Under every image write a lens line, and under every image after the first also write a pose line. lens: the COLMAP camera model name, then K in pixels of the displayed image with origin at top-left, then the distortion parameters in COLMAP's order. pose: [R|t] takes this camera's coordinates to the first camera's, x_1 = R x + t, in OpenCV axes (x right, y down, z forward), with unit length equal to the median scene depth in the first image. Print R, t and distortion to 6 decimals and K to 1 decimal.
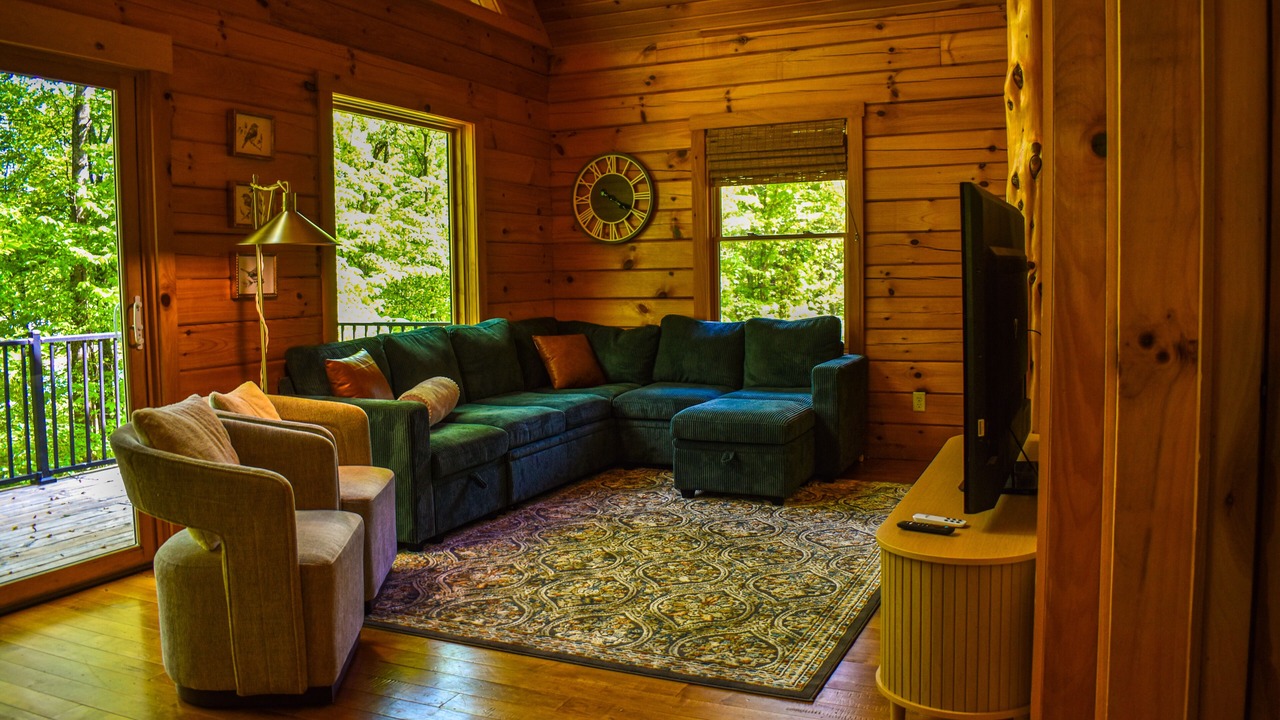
lens RADIAL K [[1010.0, 0, 642.6], [0, 1010.0, 352.0], [0, 0, 1]] dist [-0.086820, -0.000345]
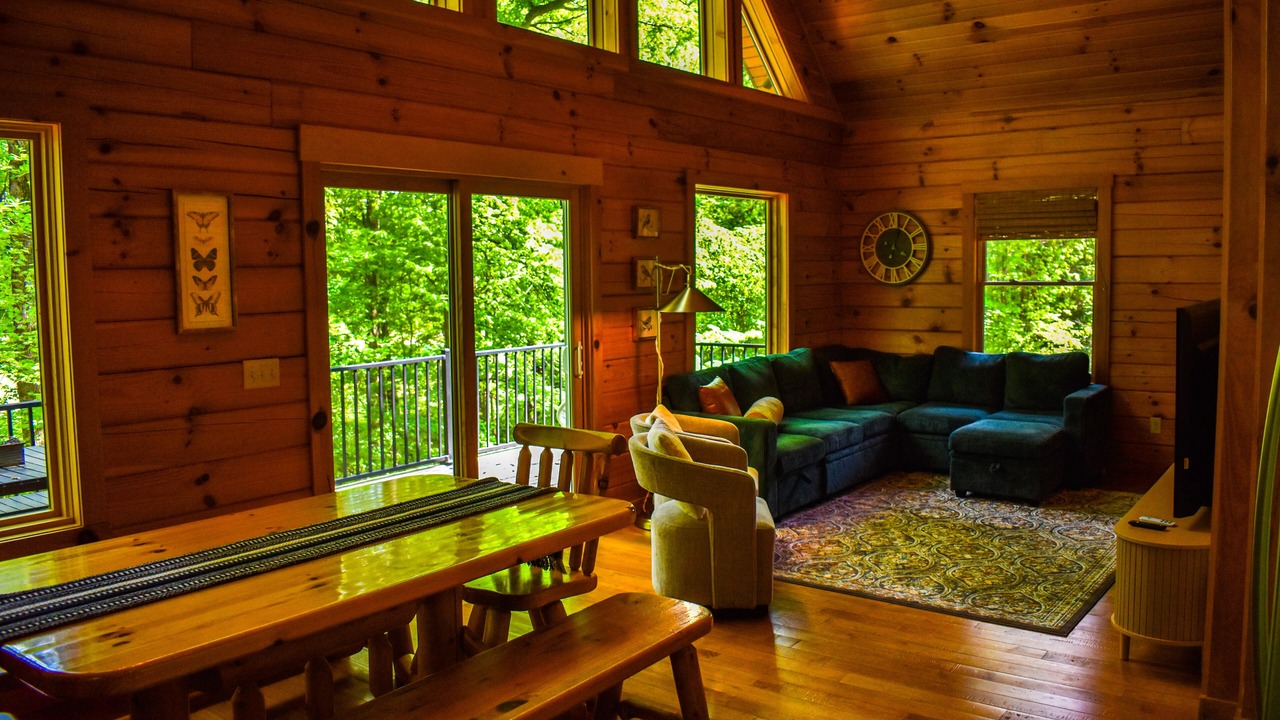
lens RADIAL K [[1010.0, 0, 642.6], [0, 1010.0, 352.0], [0, 0, 1]] dist [-0.086820, -0.000345]
pose [[0.975373, 0.021995, -0.219462, -0.071630], [-0.019680, 0.999725, 0.012730, -0.045872], [0.219682, -0.008098, 0.975538, -0.310996]]
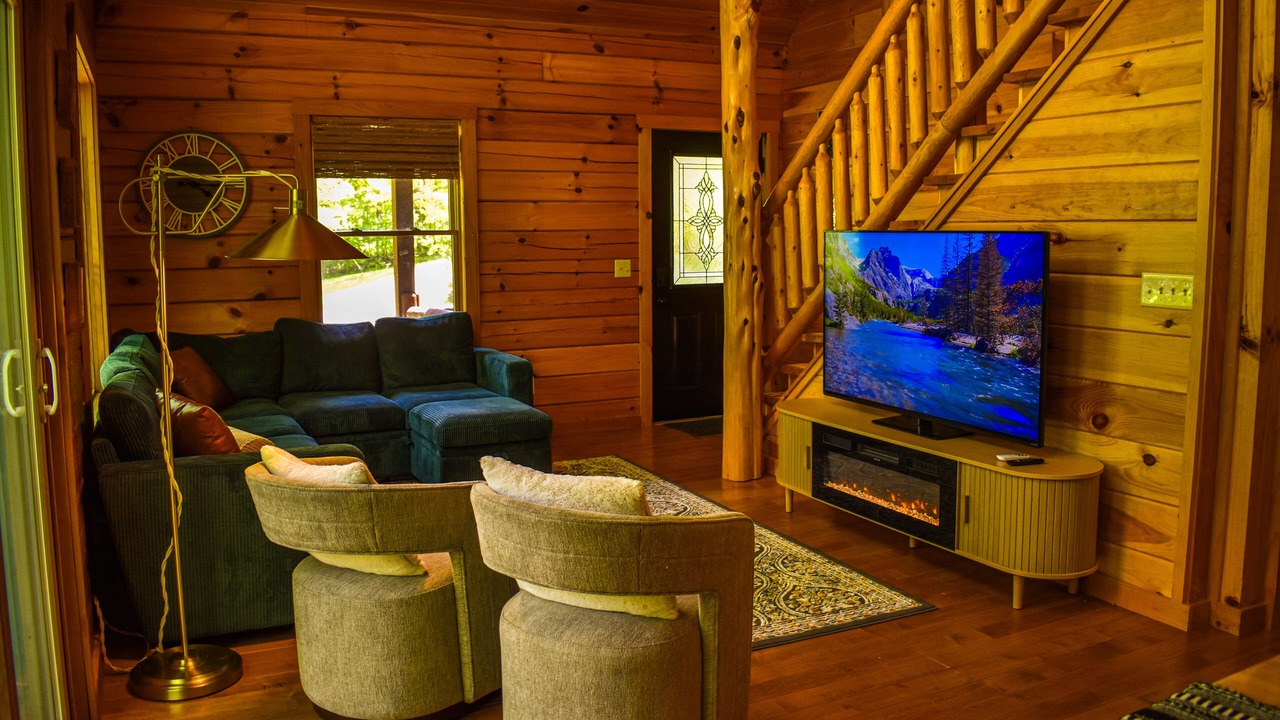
lens RADIAL K [[1010.0, 0, 642.6], [0, 1010.0, 352.0], [0, 0, 1]] dist [-0.086820, -0.000345]
pose [[0.638474, -0.076096, 0.765873, -0.549479], [0.054726, 0.997070, 0.053446, -0.044770], [-0.767696, 0.007789, 0.640767, 0.222509]]
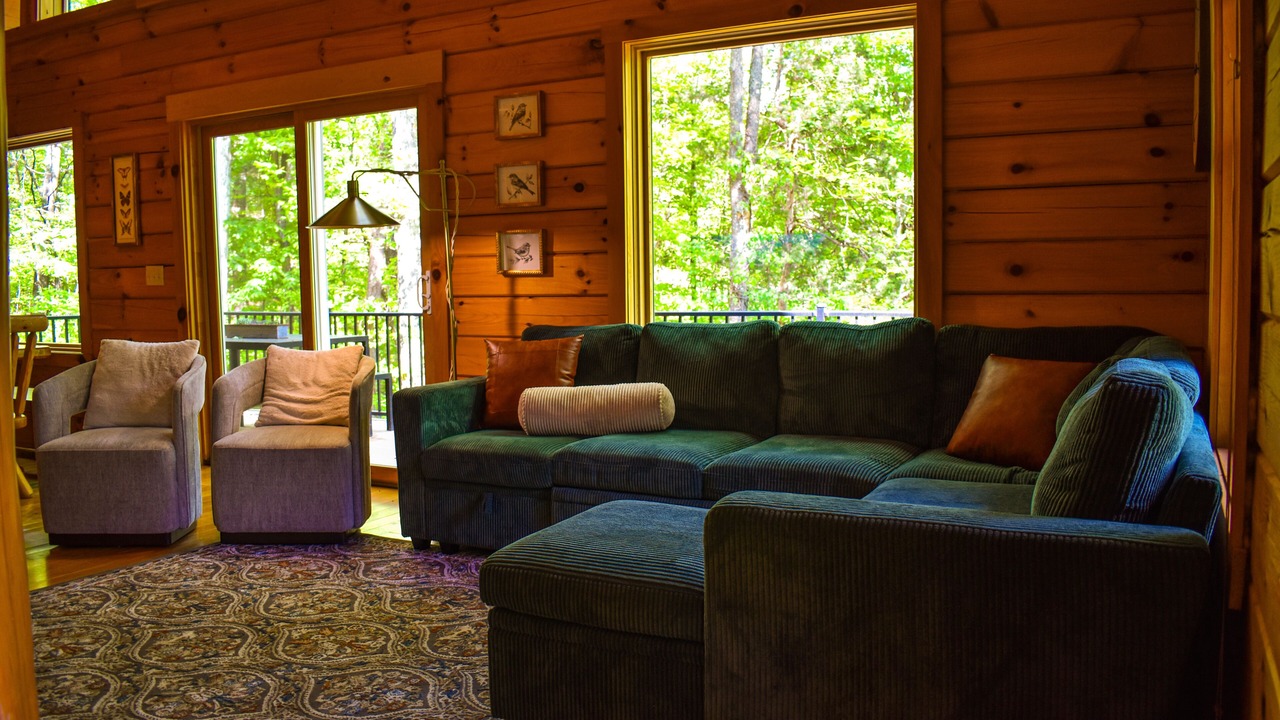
lens RADIAL K [[1010.0, 0, 642.6], [0, 1010.0, 352.0], [0, 0, 1]] dist [-0.086820, -0.000345]
pose [[-0.073316, 0.092088, -0.993048, 0.537014], [-0.062198, 0.993367, 0.096709, -0.069581], [0.995367, 0.068856, -0.067103, 1.003071]]
